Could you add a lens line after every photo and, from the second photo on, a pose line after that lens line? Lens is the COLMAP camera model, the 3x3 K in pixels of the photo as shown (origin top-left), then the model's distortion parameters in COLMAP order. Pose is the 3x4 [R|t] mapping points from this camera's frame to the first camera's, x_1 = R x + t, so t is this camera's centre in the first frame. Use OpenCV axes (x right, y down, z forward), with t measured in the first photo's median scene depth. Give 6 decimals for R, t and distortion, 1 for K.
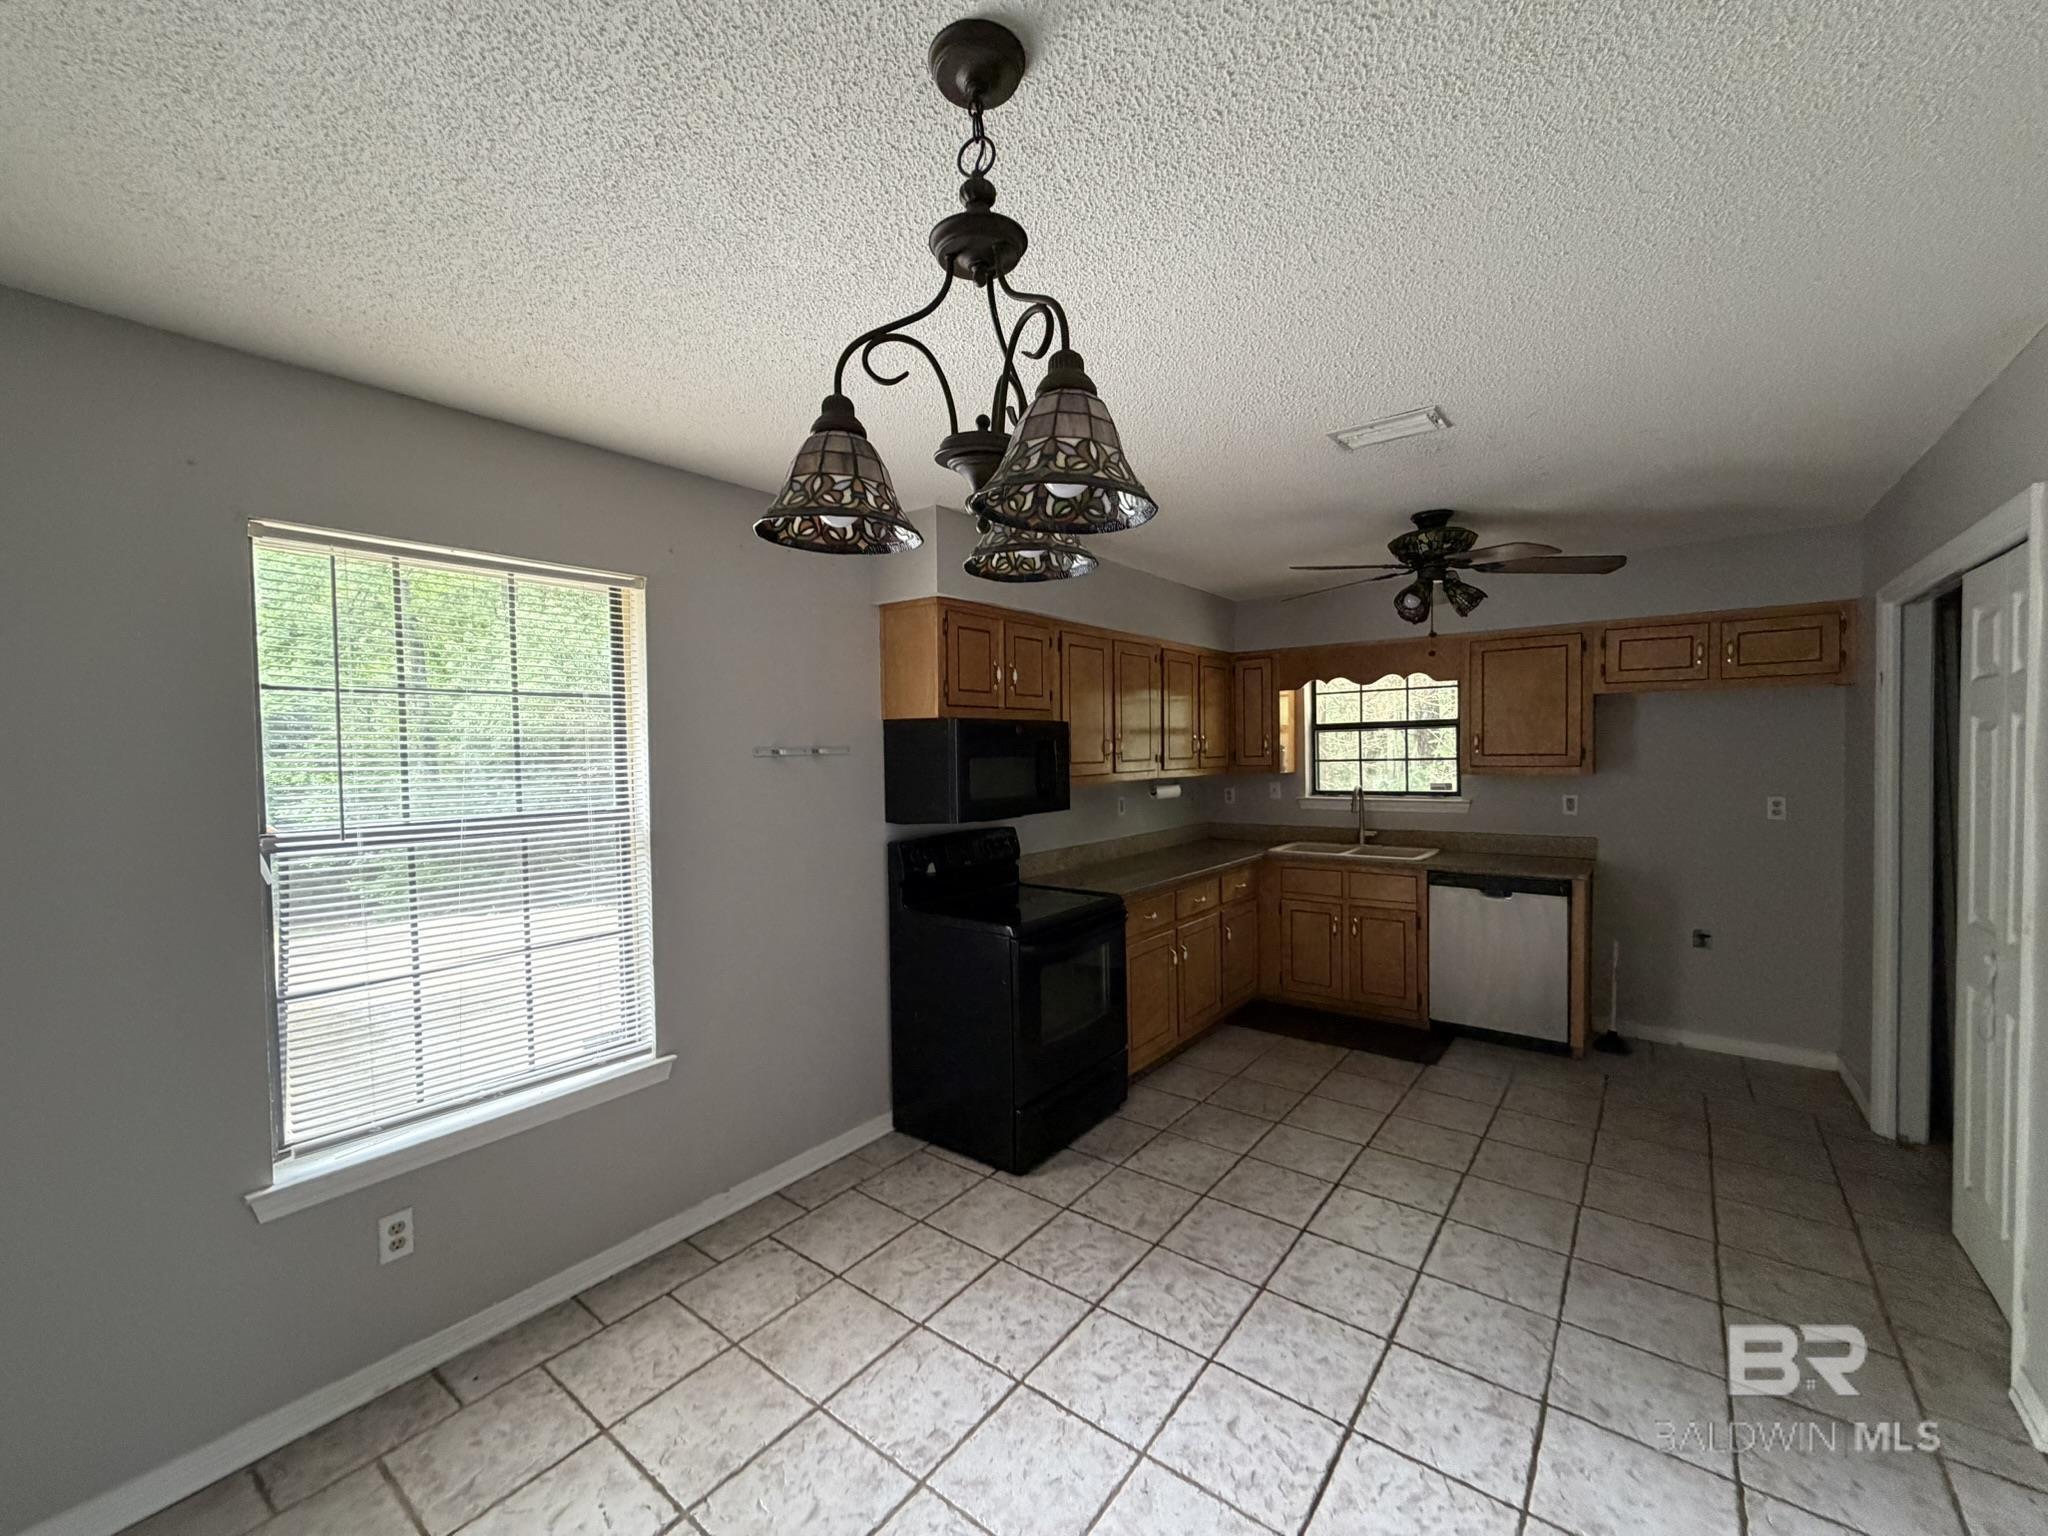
lens RADIAL K [[820.6, 0, 1028.9], [0, 820.6, 768.9], [0, 0, 1]] dist [0.001080, 0.000105]
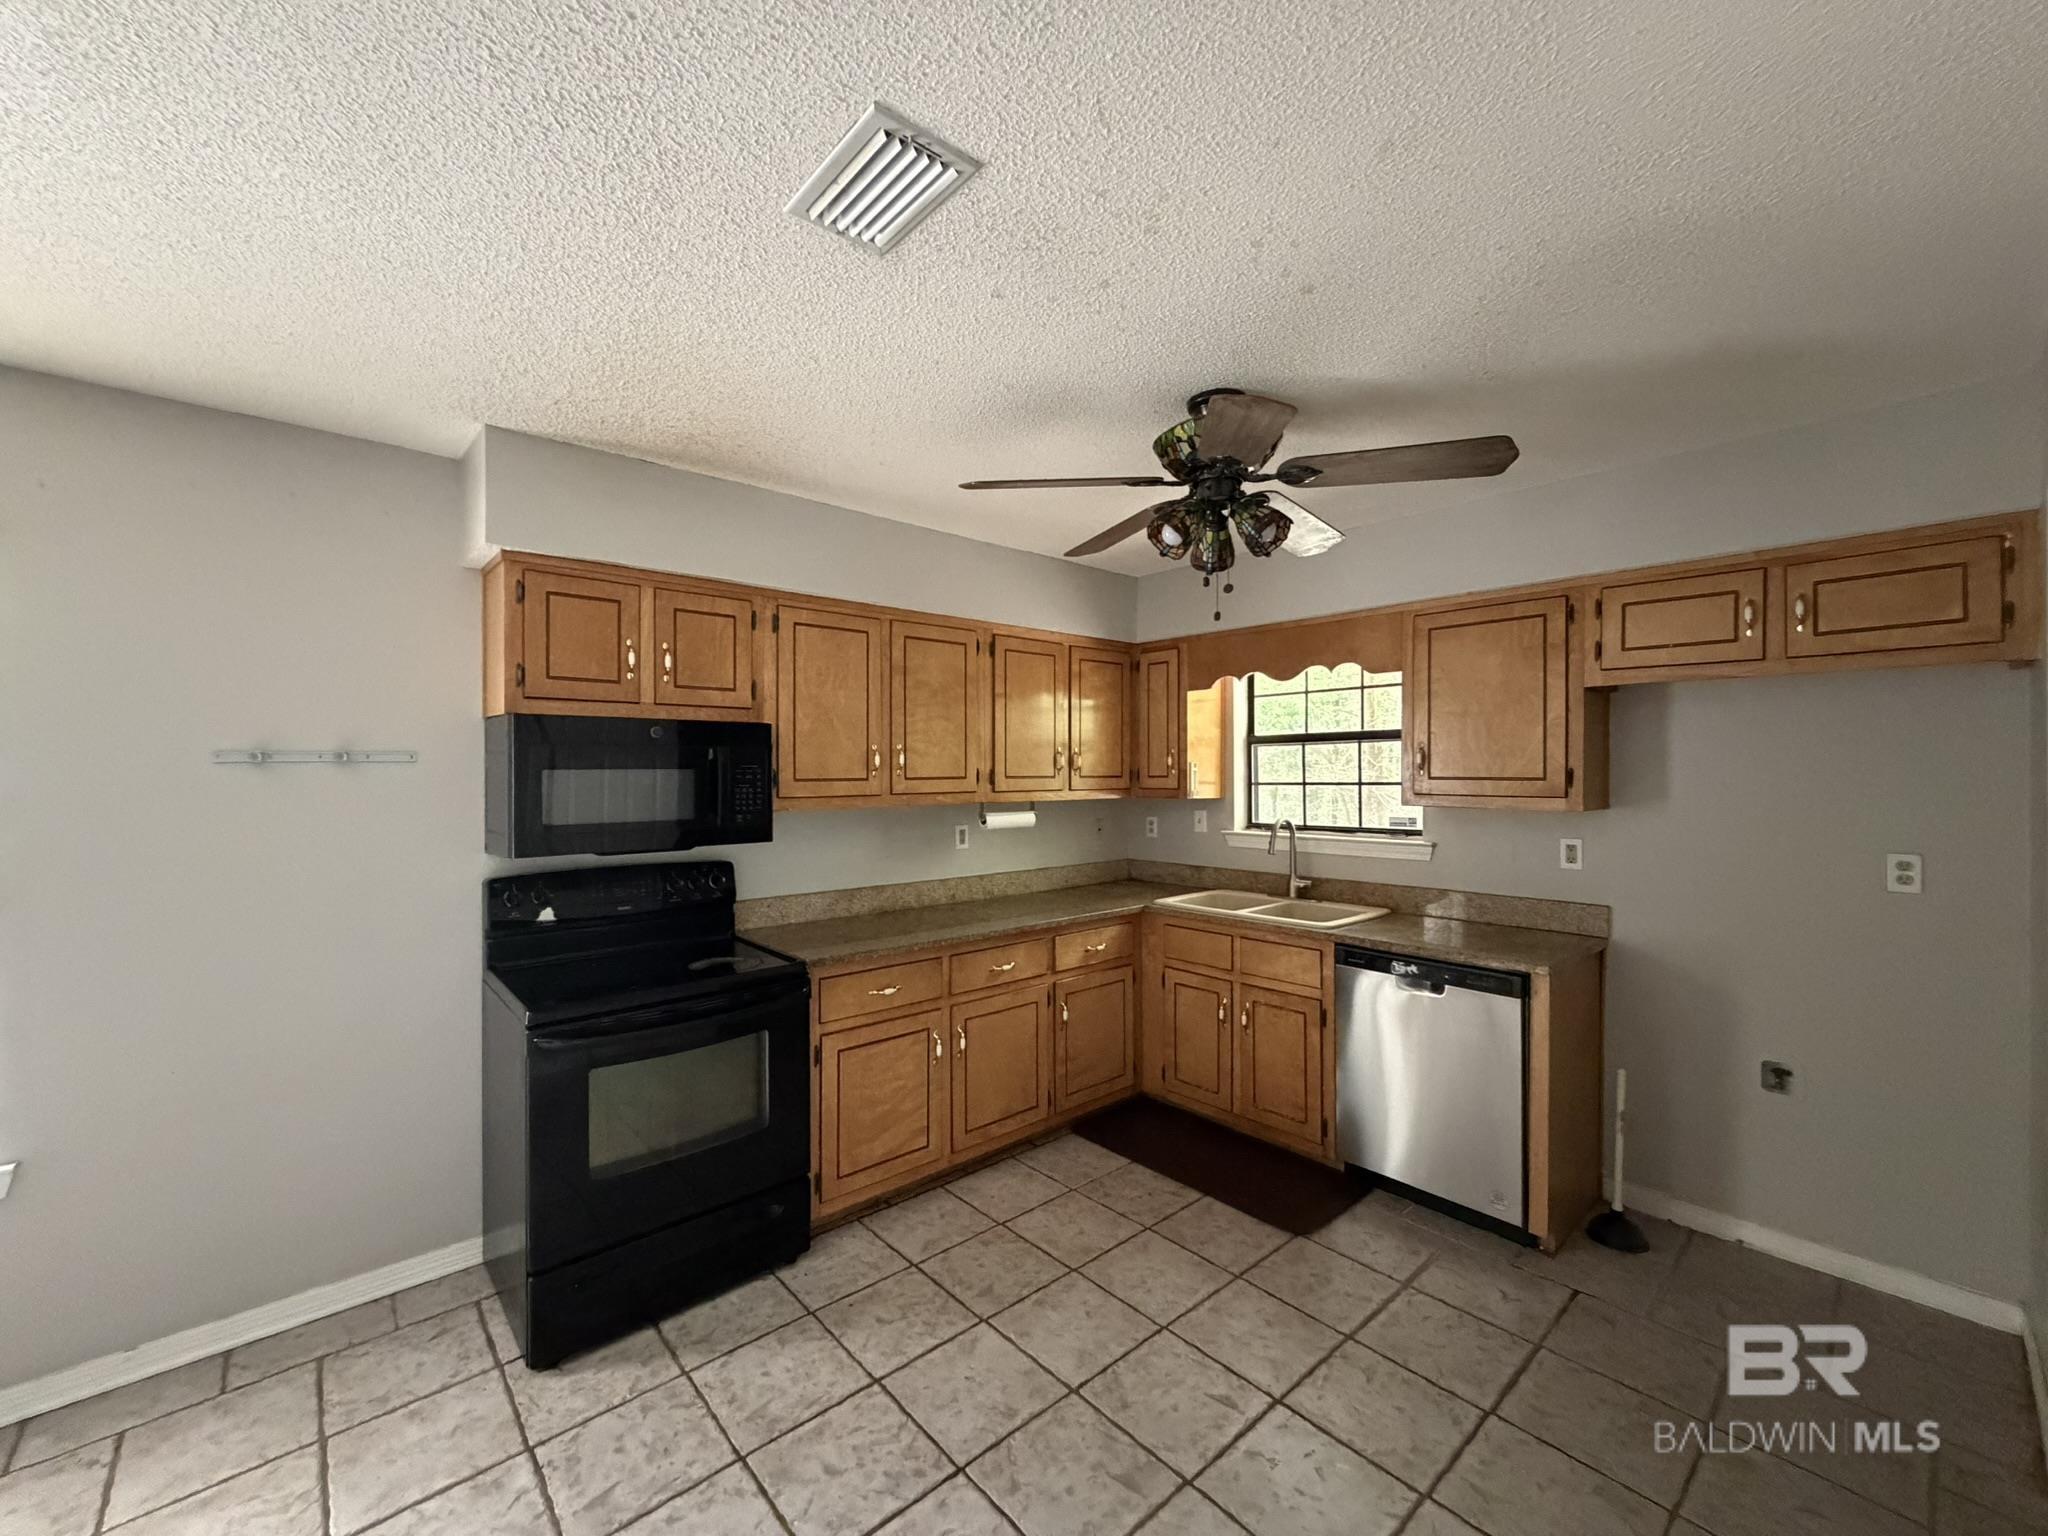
lens RADIAL K [[820.6, 0, 1027.2], [0, 820.6, 771.8], [0, 0, 1]] dist [0.001080, 0.000105]
pose [[0.982685, 0.013682, -0.184780, 0.369138], [-0.017456, 0.999671, -0.018812, -0.003853], [0.184461, 0.021712, 0.982600, 0.273235]]
